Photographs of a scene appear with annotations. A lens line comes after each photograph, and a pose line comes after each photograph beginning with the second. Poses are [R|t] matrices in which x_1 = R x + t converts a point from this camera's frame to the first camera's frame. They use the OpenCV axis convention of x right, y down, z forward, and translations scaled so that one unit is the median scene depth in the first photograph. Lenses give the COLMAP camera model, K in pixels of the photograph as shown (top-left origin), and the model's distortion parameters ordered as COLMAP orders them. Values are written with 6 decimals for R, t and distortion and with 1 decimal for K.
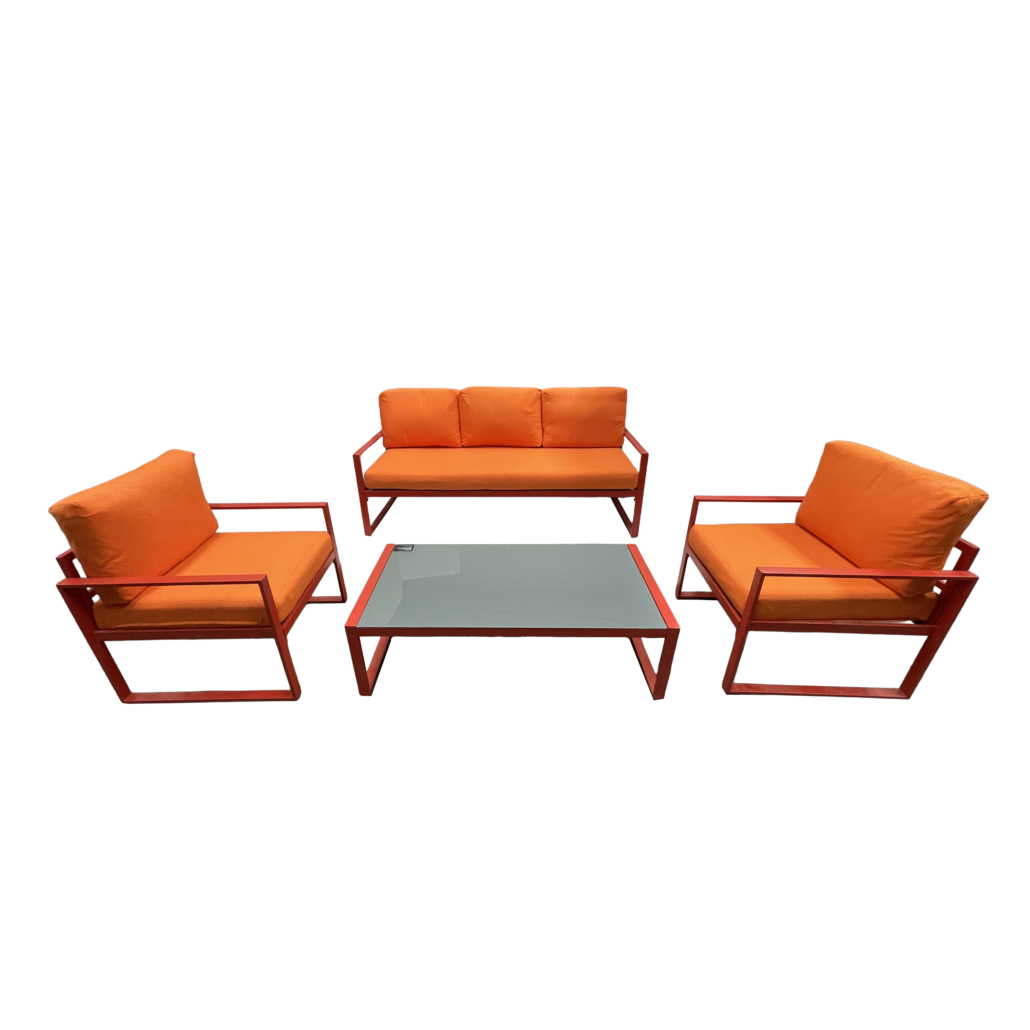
lens RADIAL K [[437.8, 0, 515.4], [0, 437.8, 519.0], [0, 0, 1]] dist [-0.022765, -0.000248]
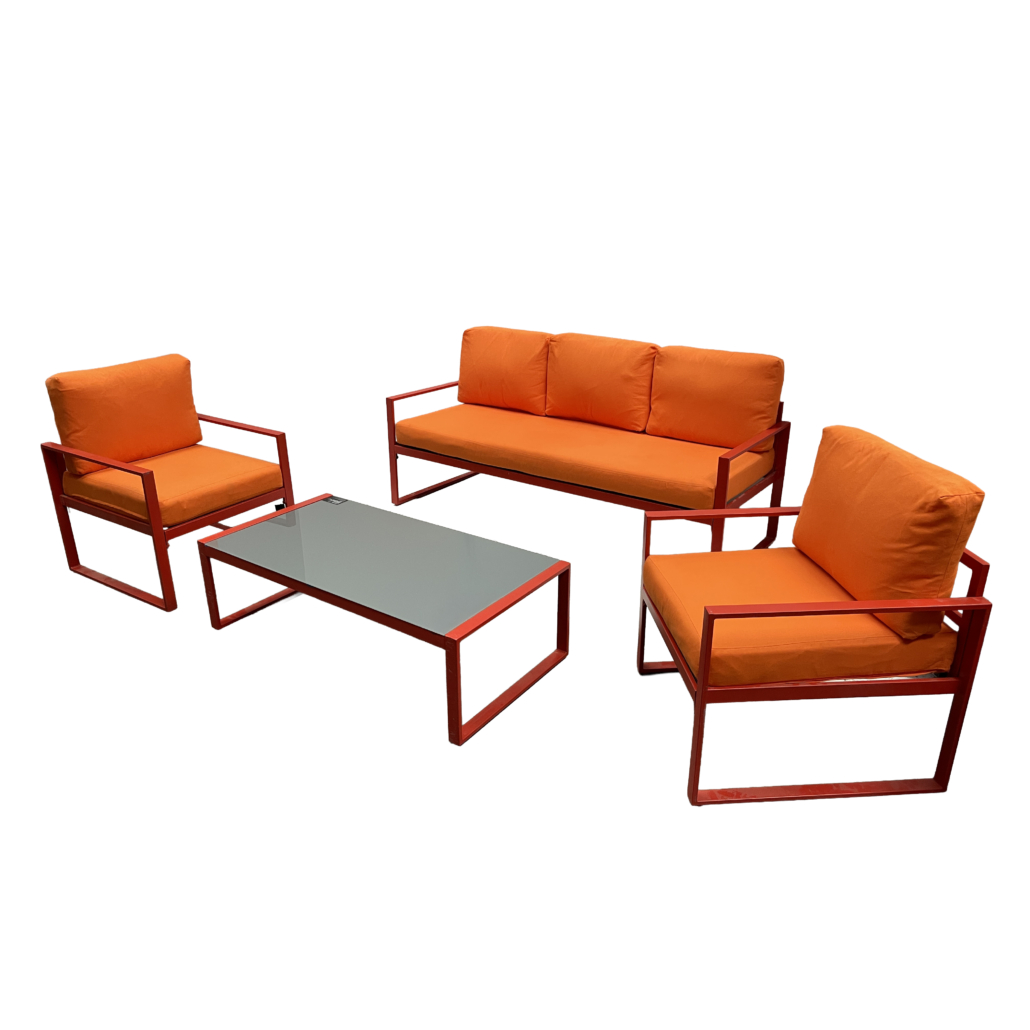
lens RADIAL K [[779.7, 0, 516.2], [0, 779.7, 513.6], [0, 0, 1]] dist [0.005867, 0.002334]
pose [[0.812111, 0.214146, -0.542786, 0.596359], [-0.256503, 0.966540, -0.002446, 0.002490], [0.524101, 0.141212, 0.839868, -0.056705]]
